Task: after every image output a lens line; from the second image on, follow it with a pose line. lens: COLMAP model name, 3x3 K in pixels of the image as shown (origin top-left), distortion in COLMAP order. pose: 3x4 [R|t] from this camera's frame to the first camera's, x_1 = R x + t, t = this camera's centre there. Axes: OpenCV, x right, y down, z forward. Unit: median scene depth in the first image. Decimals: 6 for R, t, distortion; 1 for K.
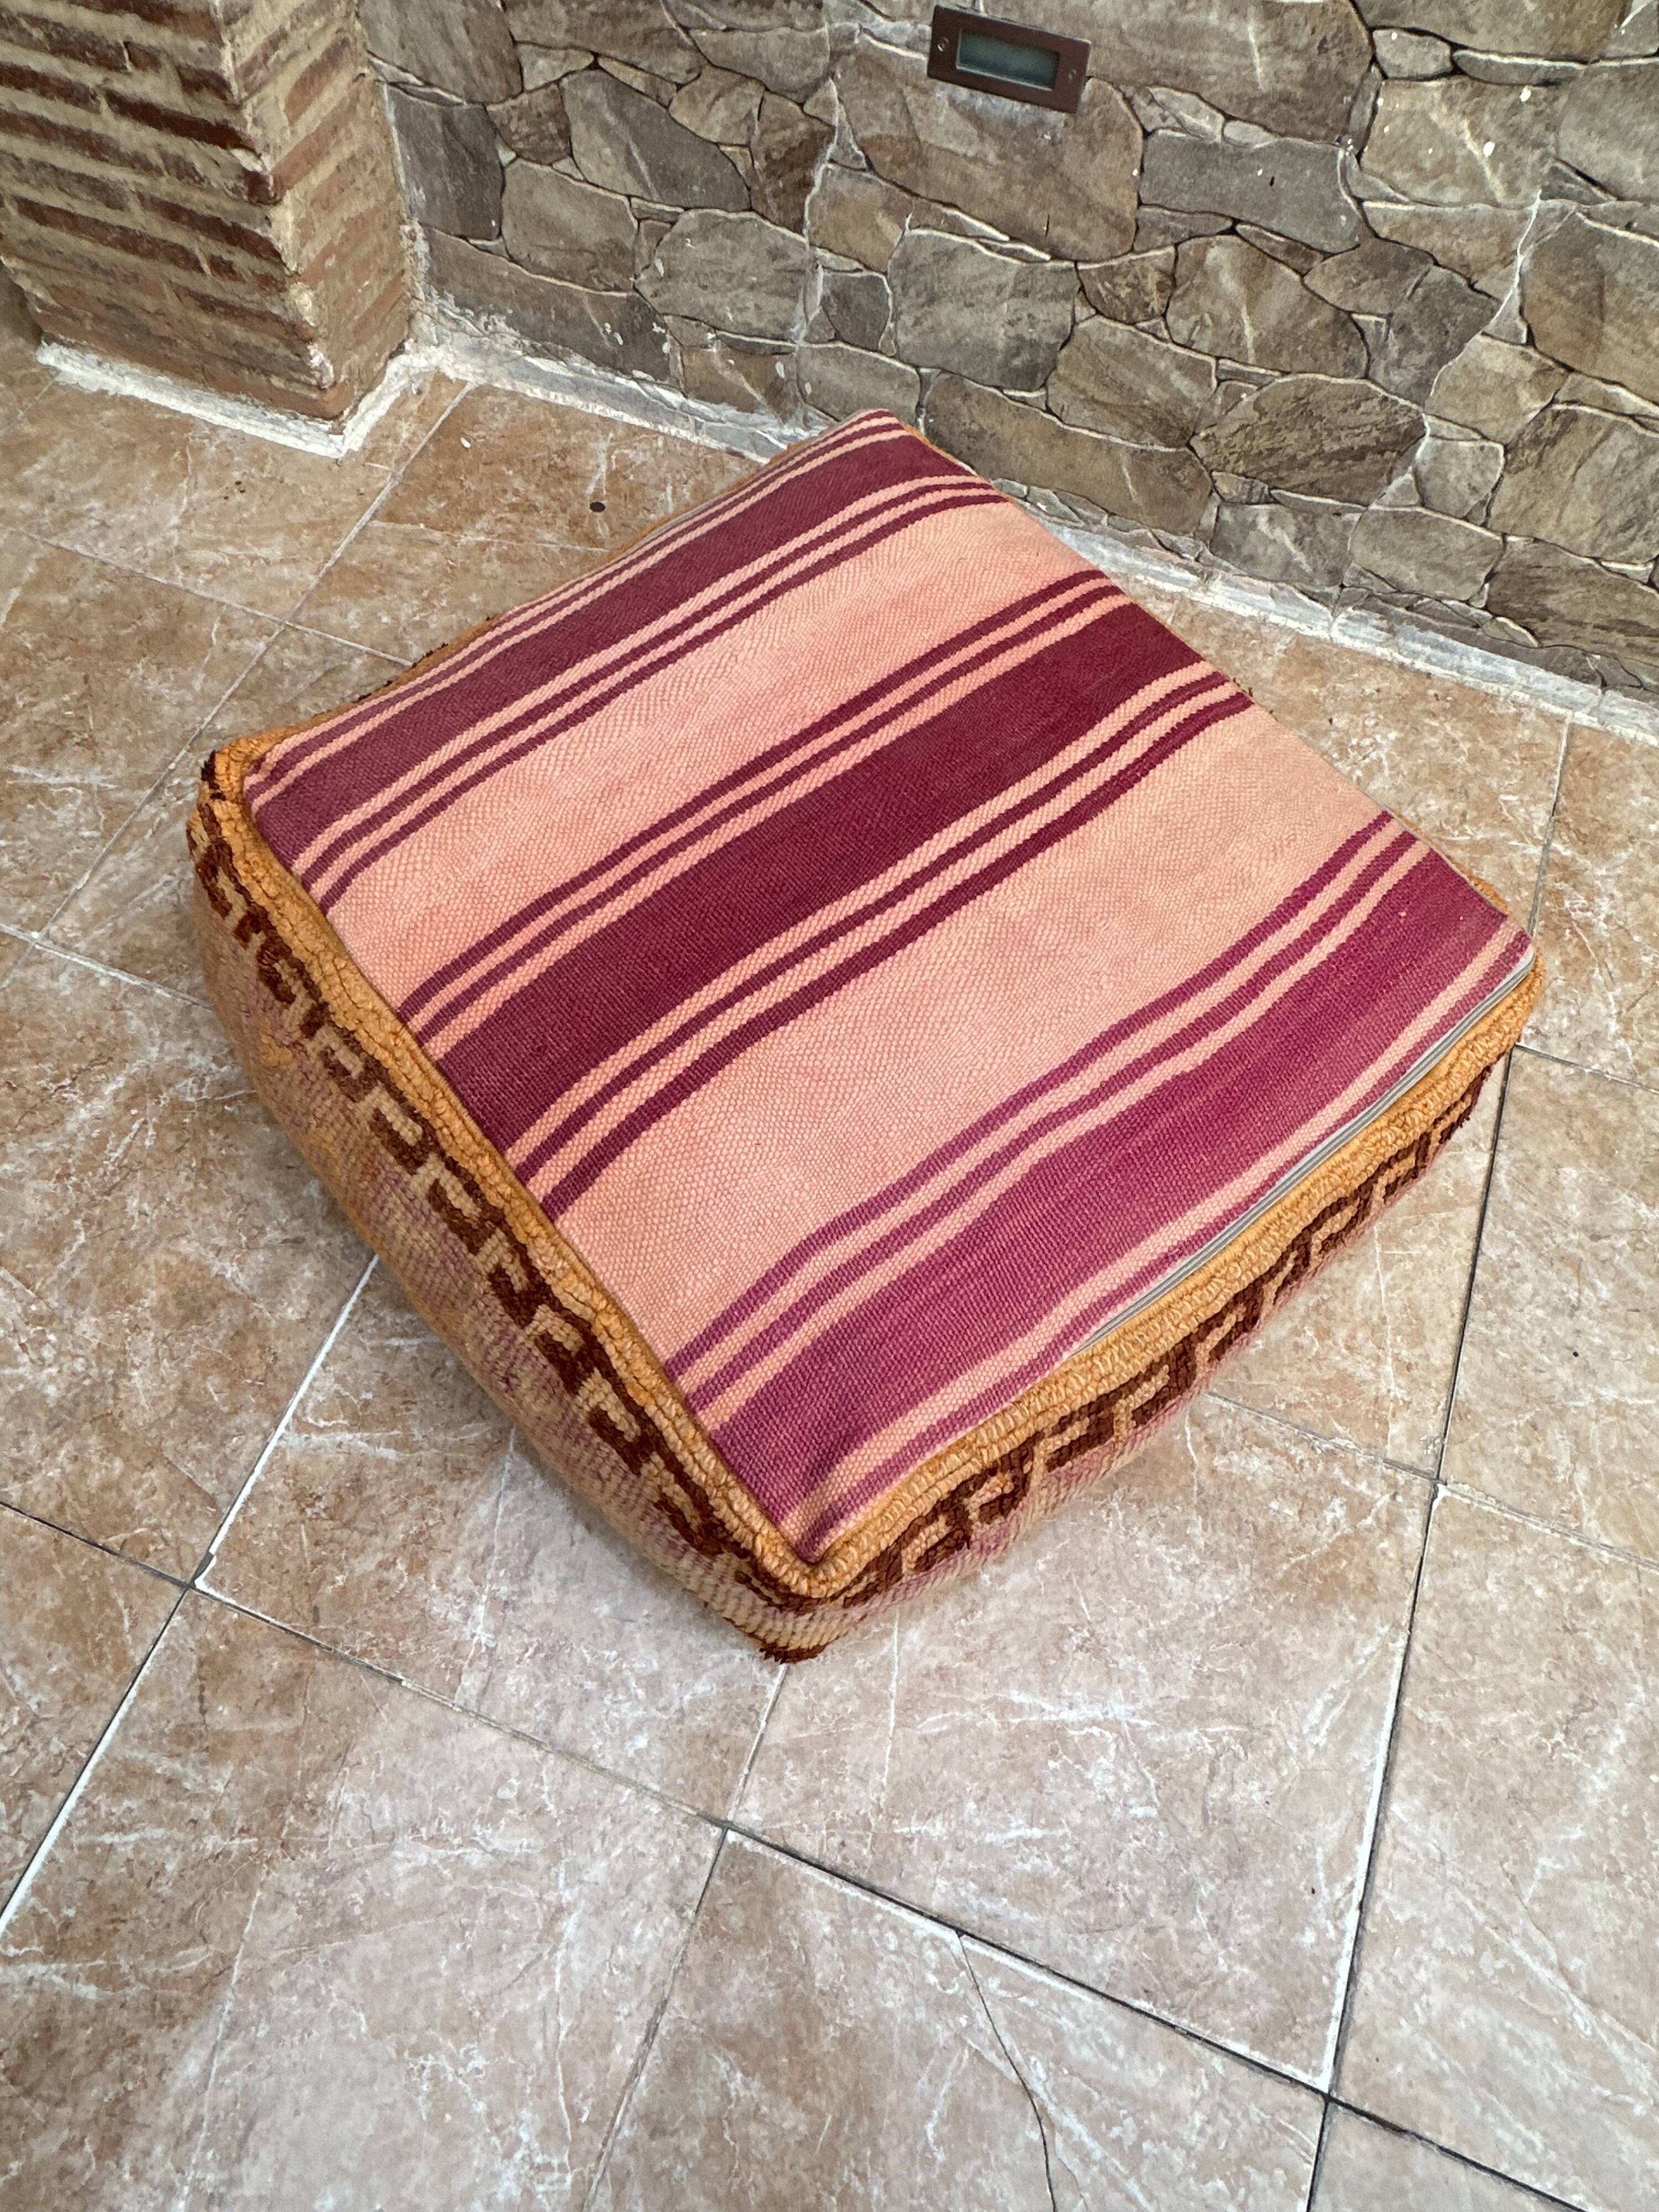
lens RADIAL K [[1373.7, 0, 794.3], [0, 1373.7, 1100.1], [0, 0, 1]] dist [-0.004171, 0.001964]
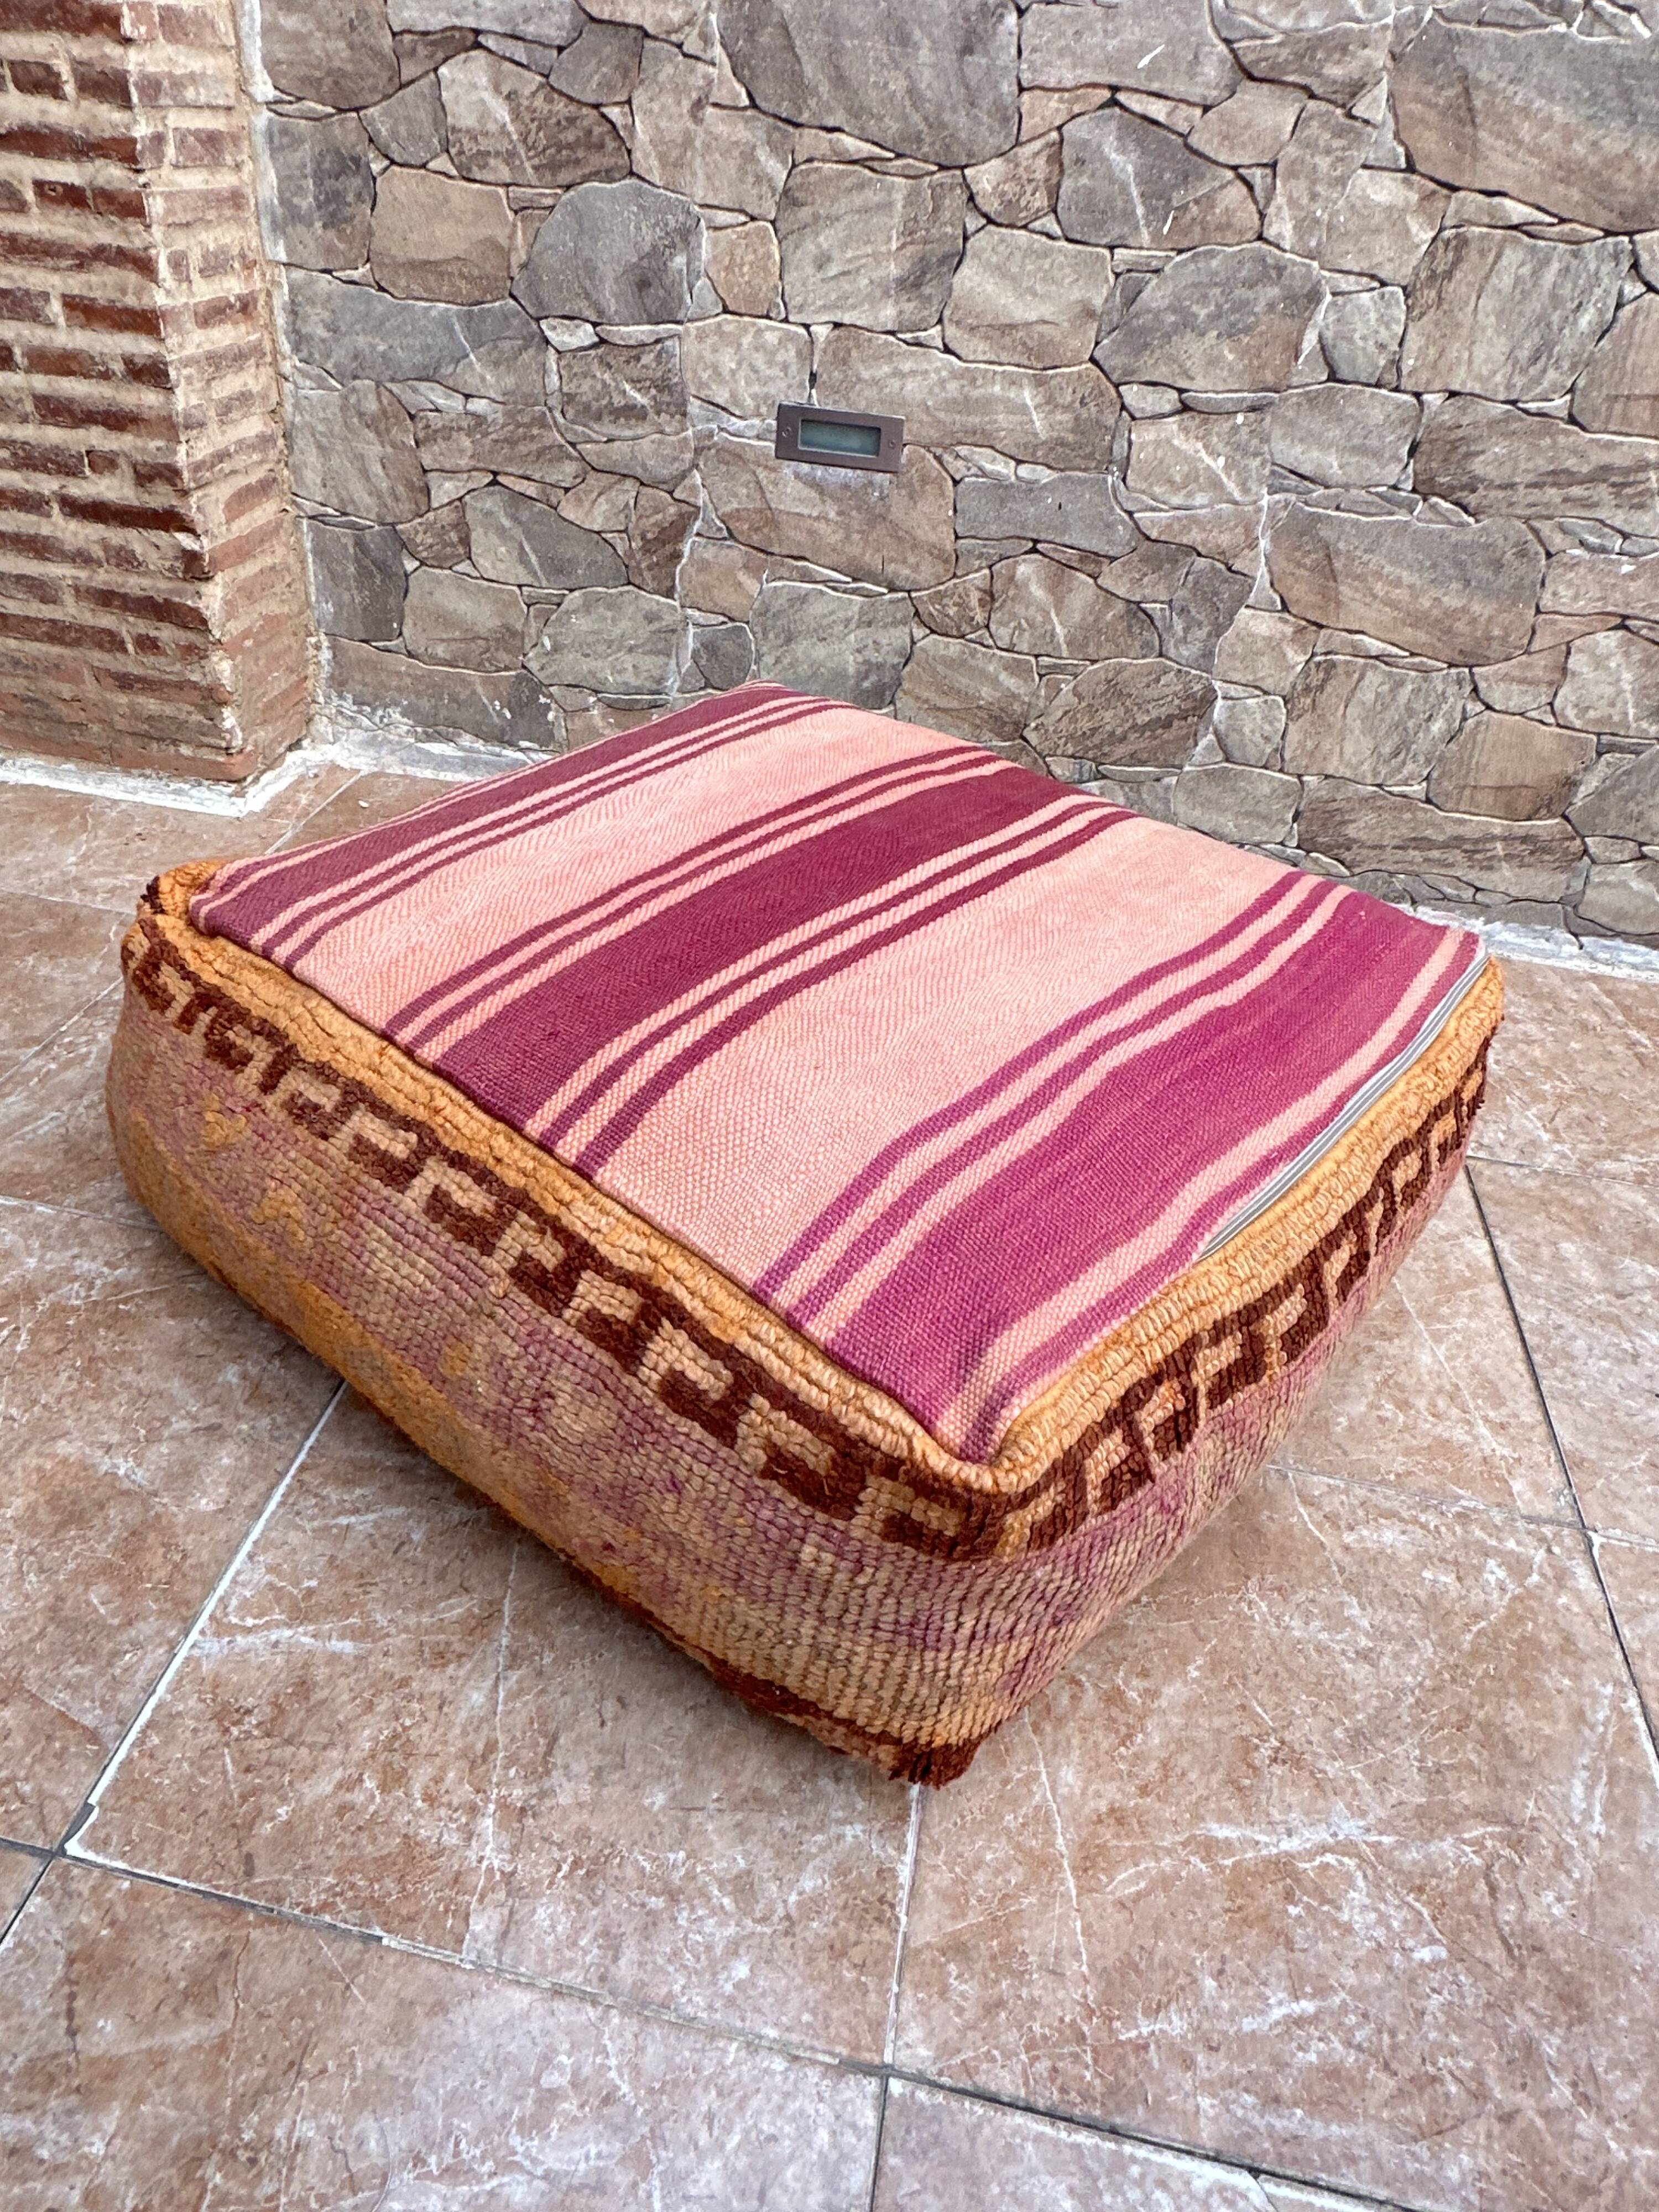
lens RADIAL K [[1373.6, 0, 791.2], [0, 1373.6, 1101.9], [0, 0, 1]] dist [-0.005917, 0.004108]
pose [[0.983401, -0.076823, 0.164382, -0.129968], [0.141653, 0.891199, -0.430927, 0.294996], [-0.113392, 0.447059, 0.887288, 0.142411]]
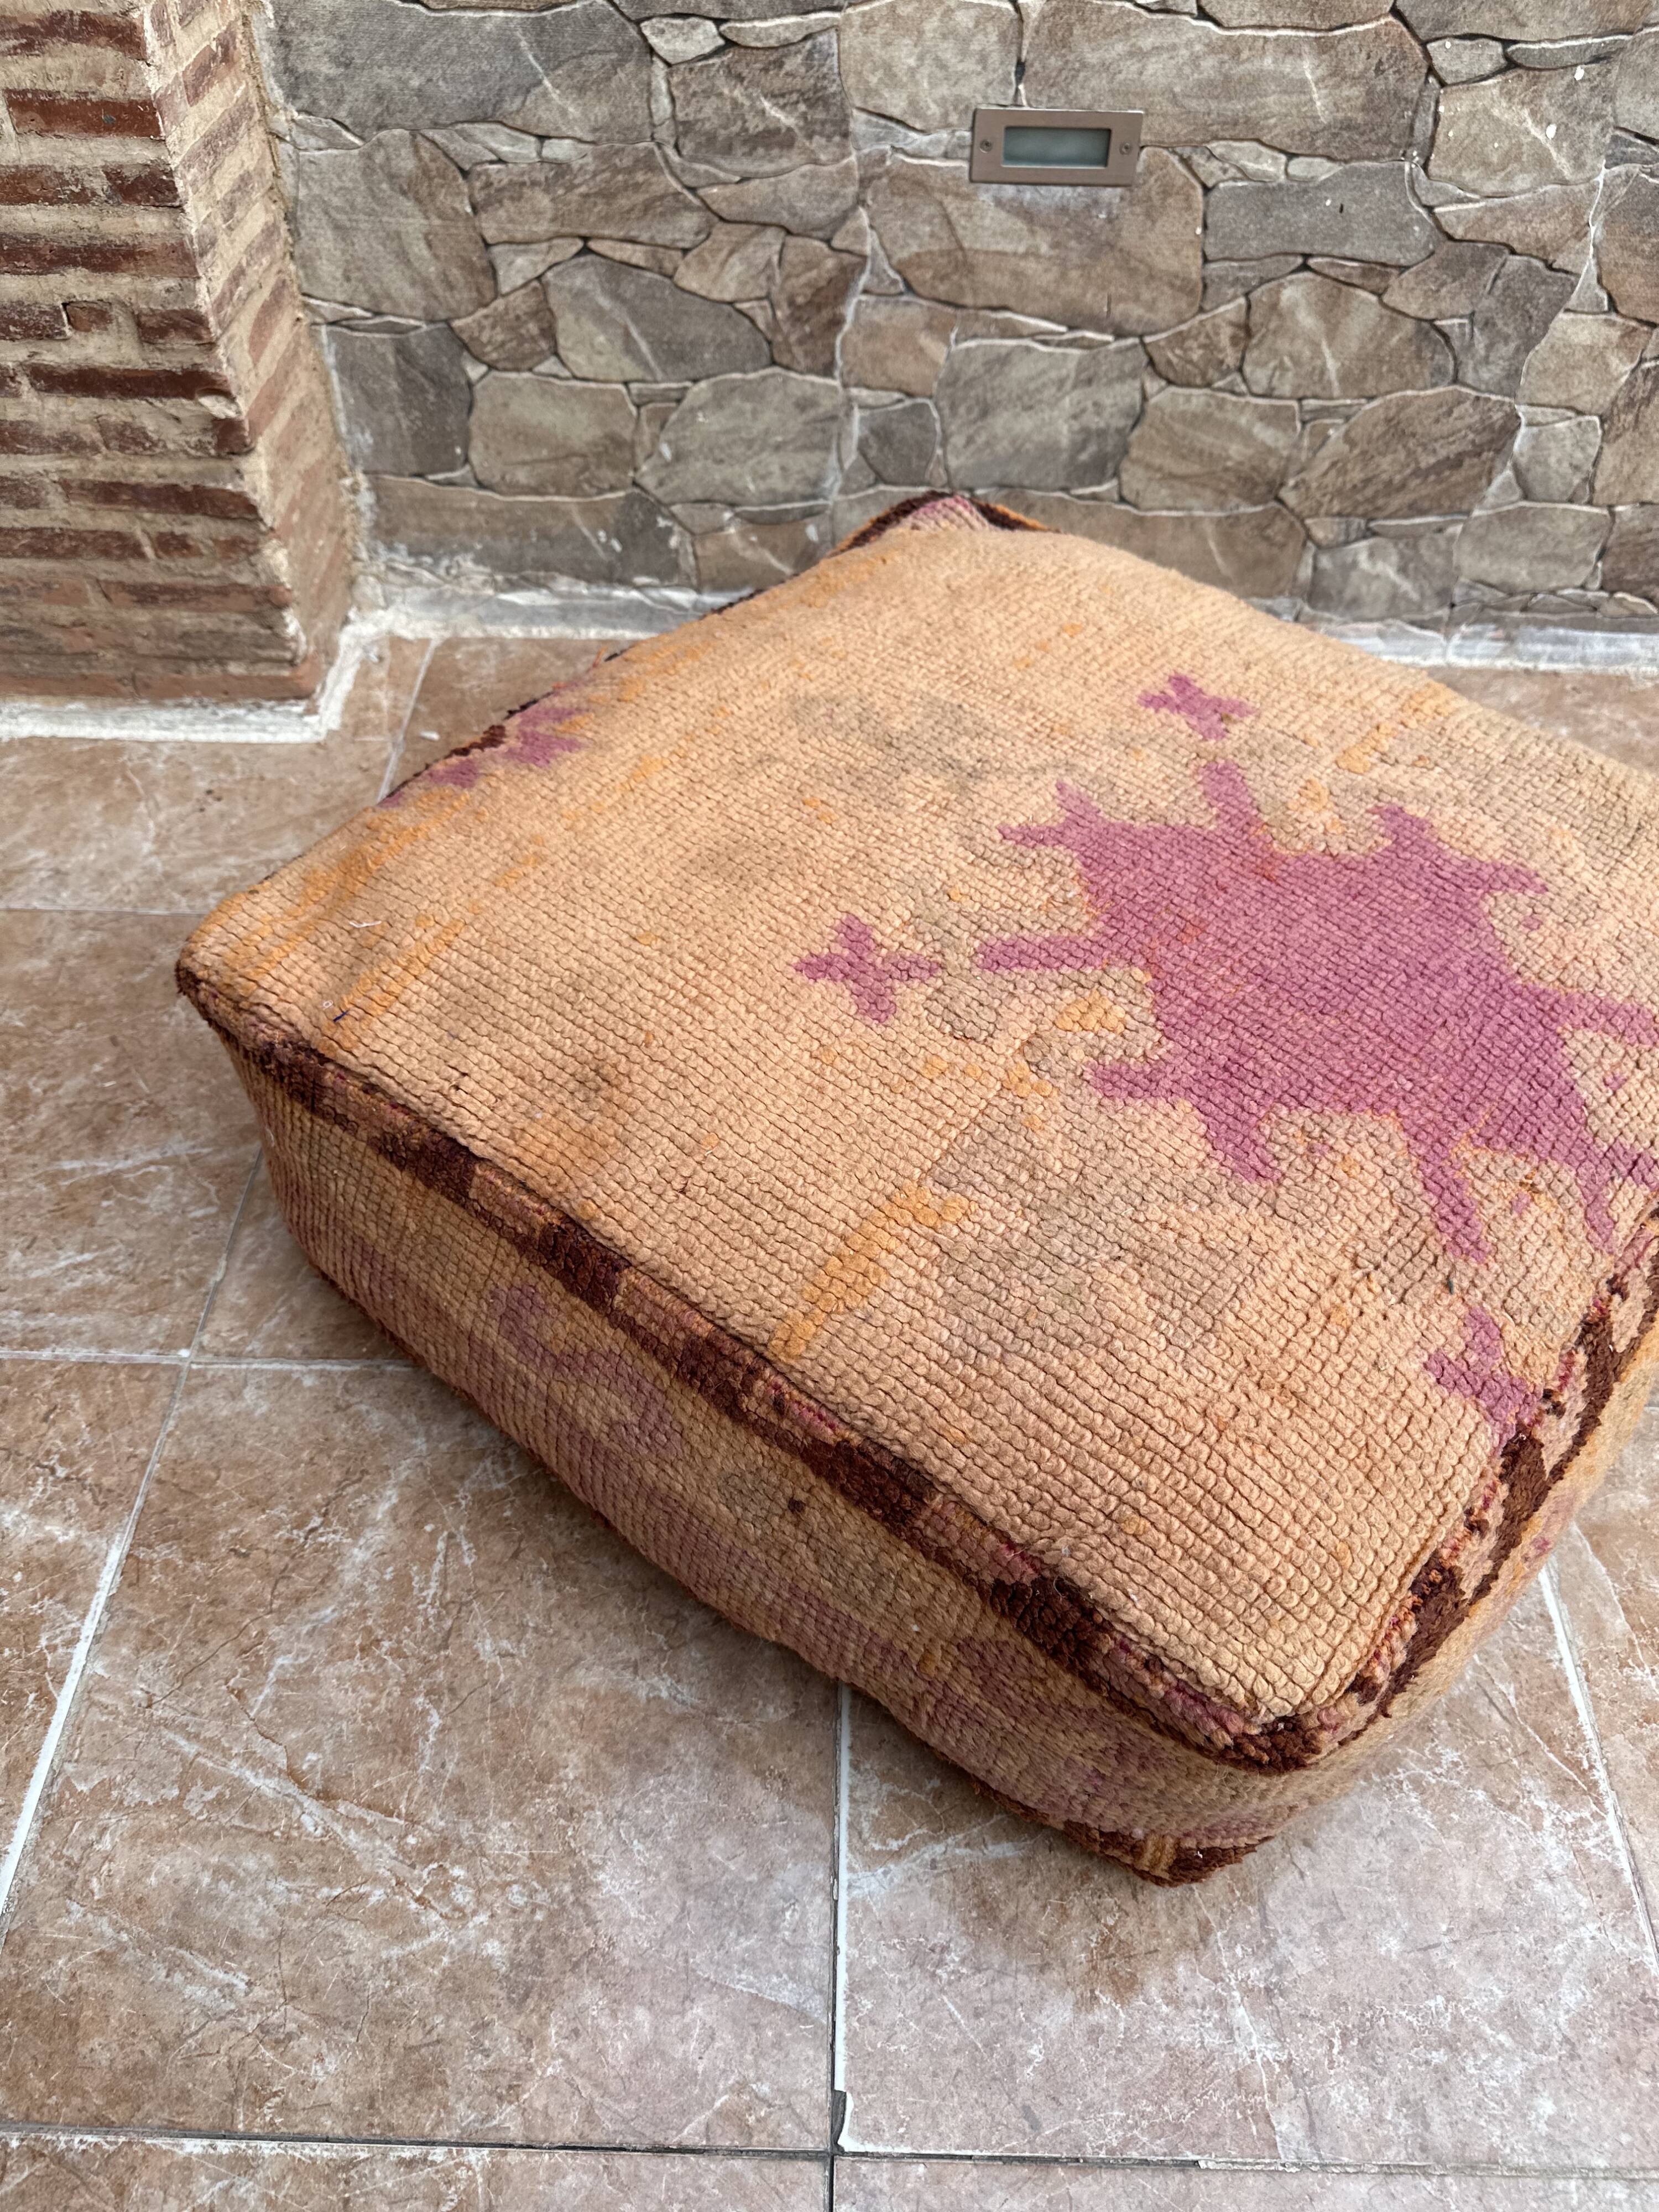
lens RADIAL K [[1585.4, 0, 839.7], [0, 1585.4, 1110.9], [0, 0, 1]] dist [-0.006467, -0.003227]
pose [[0.937356, -0.275634, 0.213047, -0.371245], [0.318566, 0.925693, -0.203980, 0.040464], [-0.140993, 0.259072, 0.955512, 0.125243]]
